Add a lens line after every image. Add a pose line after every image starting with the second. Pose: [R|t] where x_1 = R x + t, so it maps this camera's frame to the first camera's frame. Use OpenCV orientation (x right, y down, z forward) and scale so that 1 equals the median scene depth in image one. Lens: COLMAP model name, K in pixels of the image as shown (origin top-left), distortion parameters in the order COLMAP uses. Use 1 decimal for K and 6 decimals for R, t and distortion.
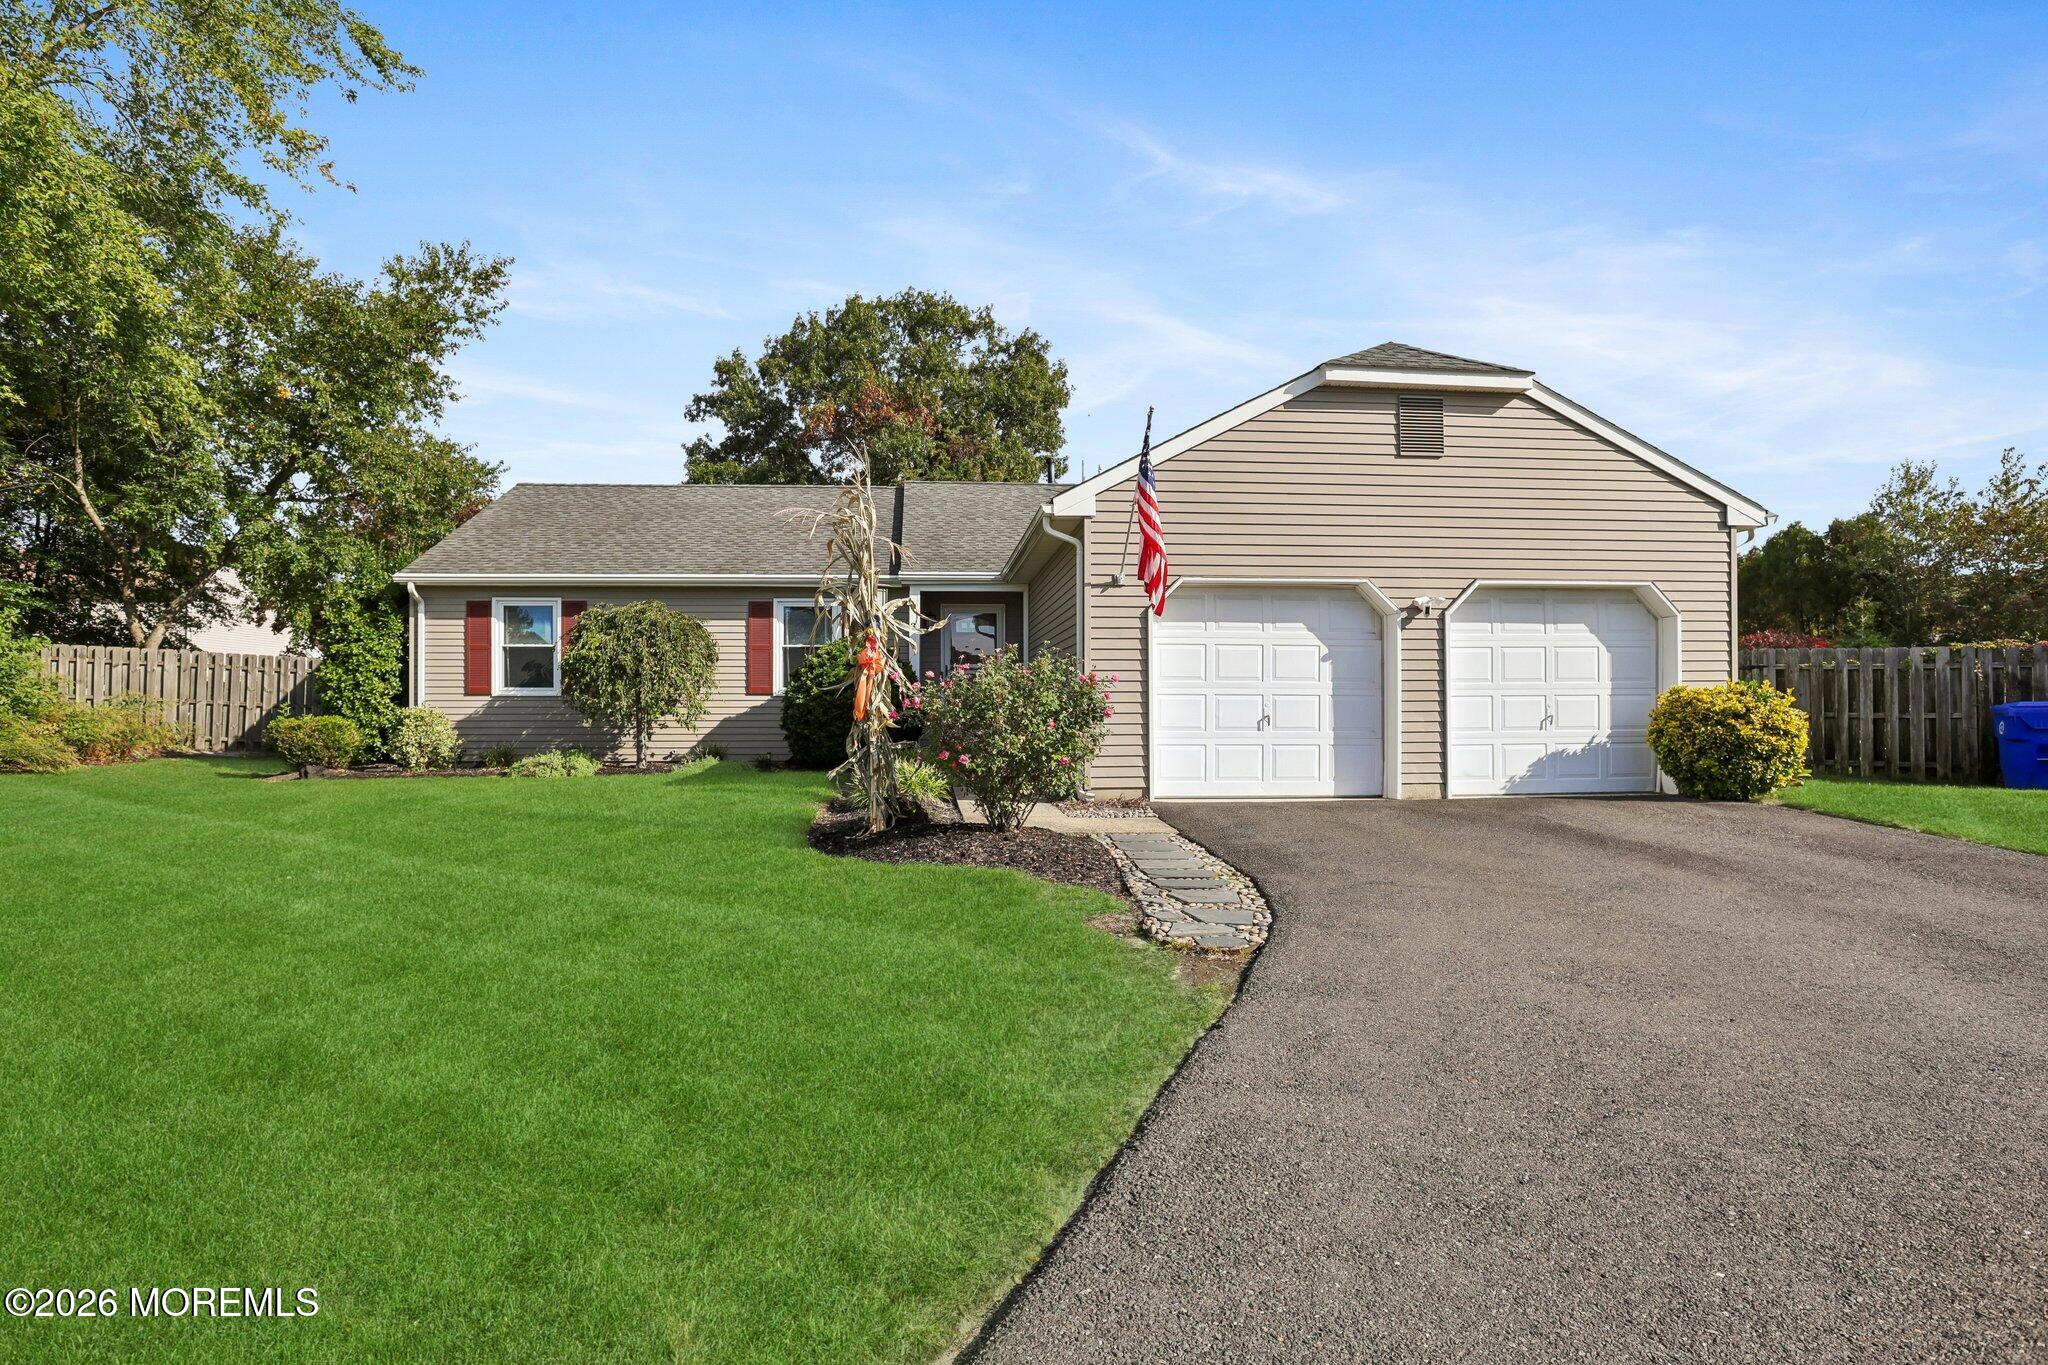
lens RADIAL K [[1077.4, 0, 989.2], [0, 1077.4, 683.9], [0, 0, 1]] dist [-0.030636, 0.000947]
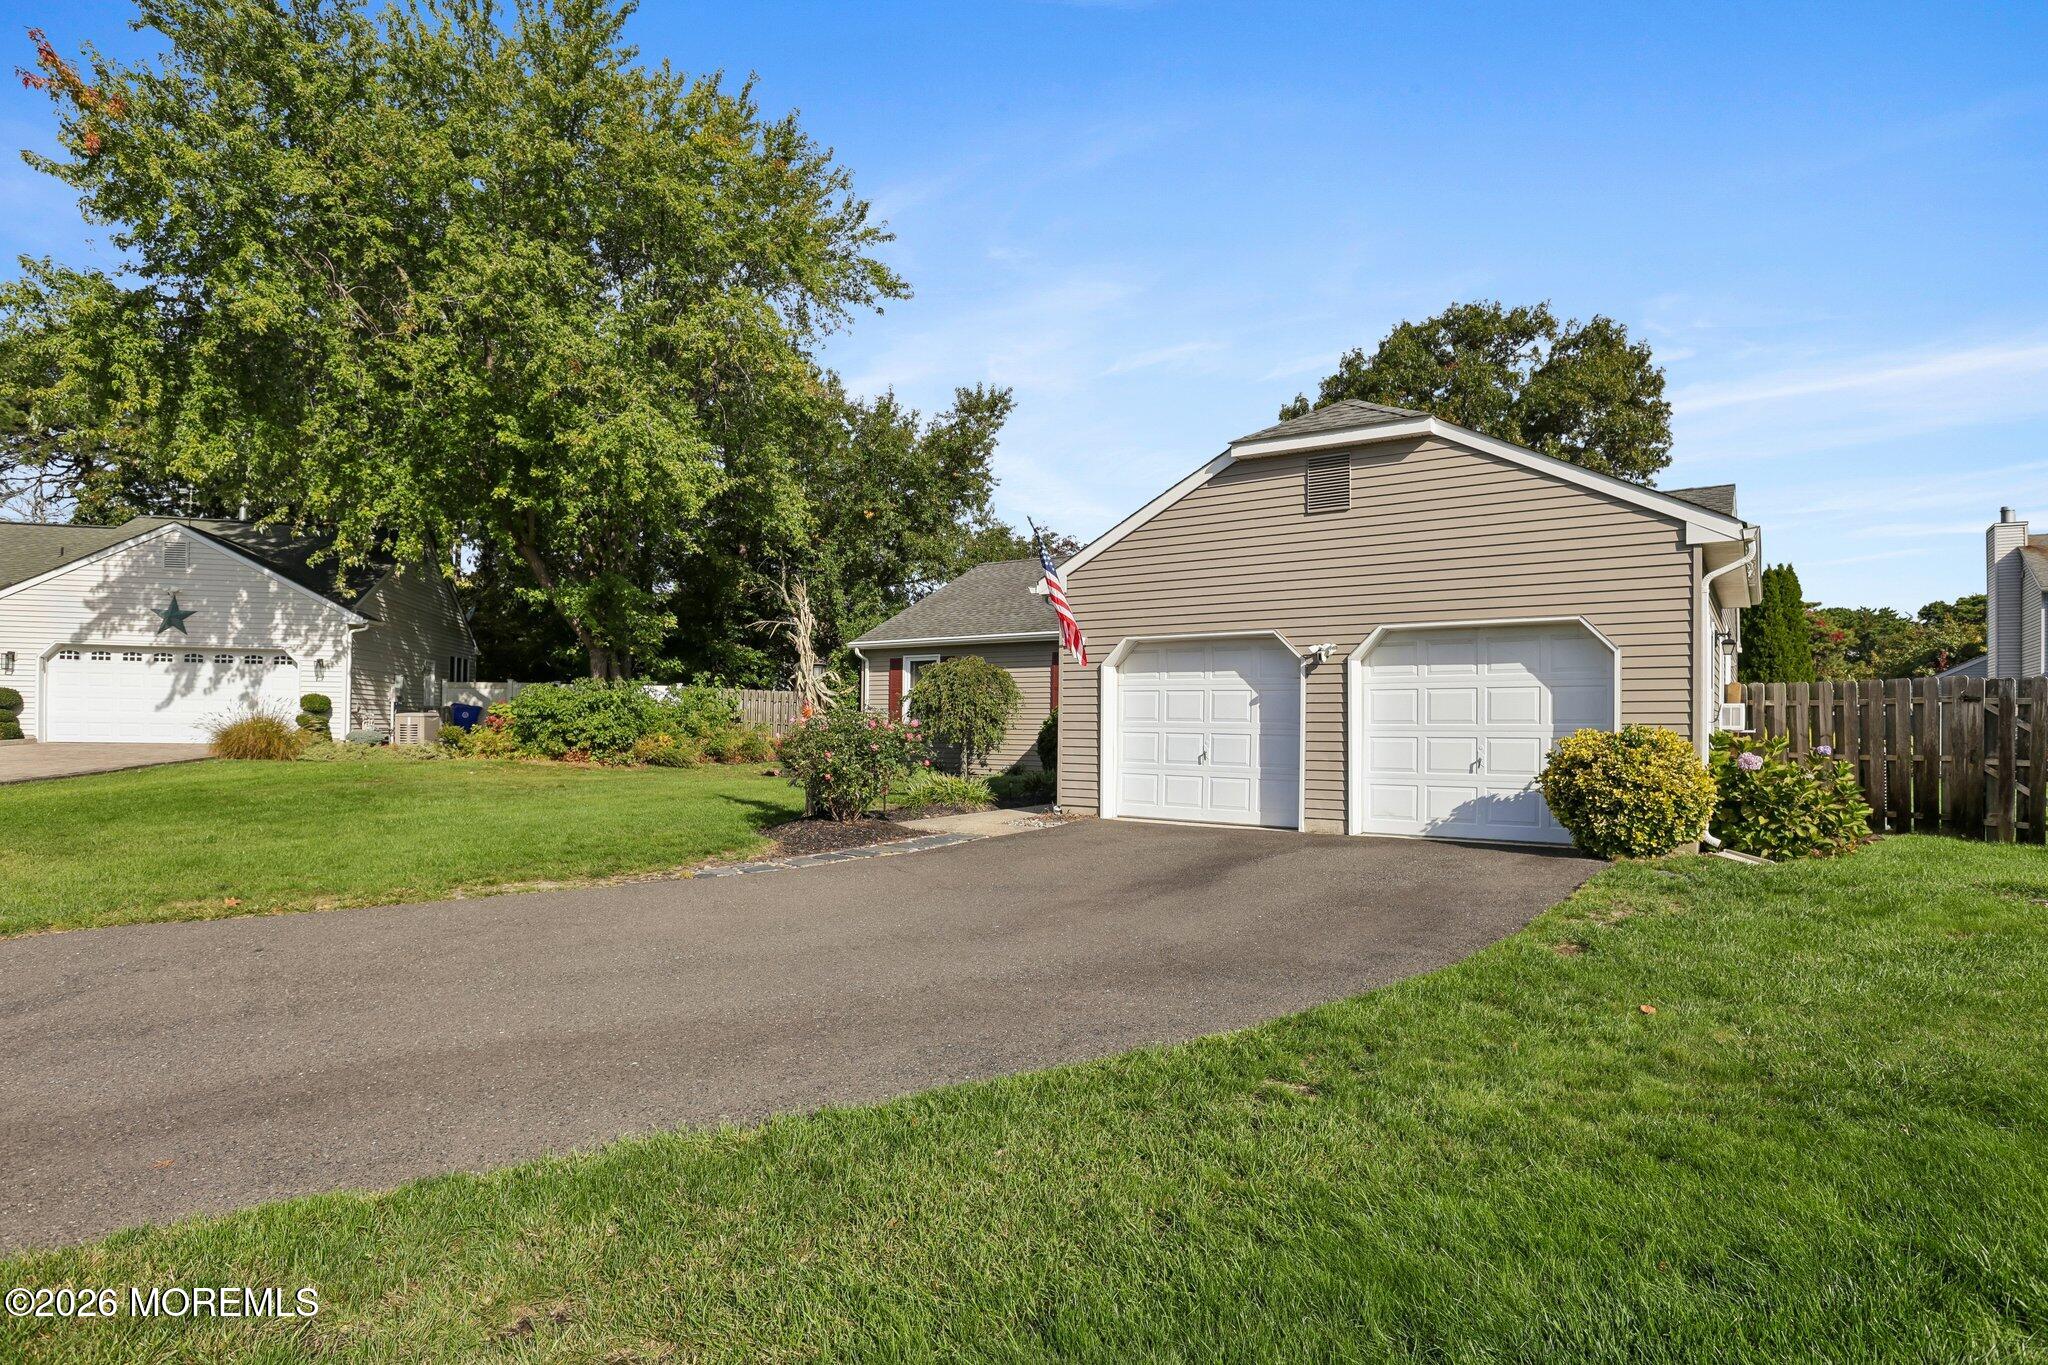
lens RADIAL K [[1077.4, 0, 989.2], [0, 1077.4, 683.9], [0, 0, 1]] dist [-0.030636, 0.000947]
pose [[0.756287, -0.016080, -0.654042, 0.832584], [0.004821, 0.999808, -0.019006, -0.022222], [0.654222, 0.011221, 0.756219, -0.026695]]
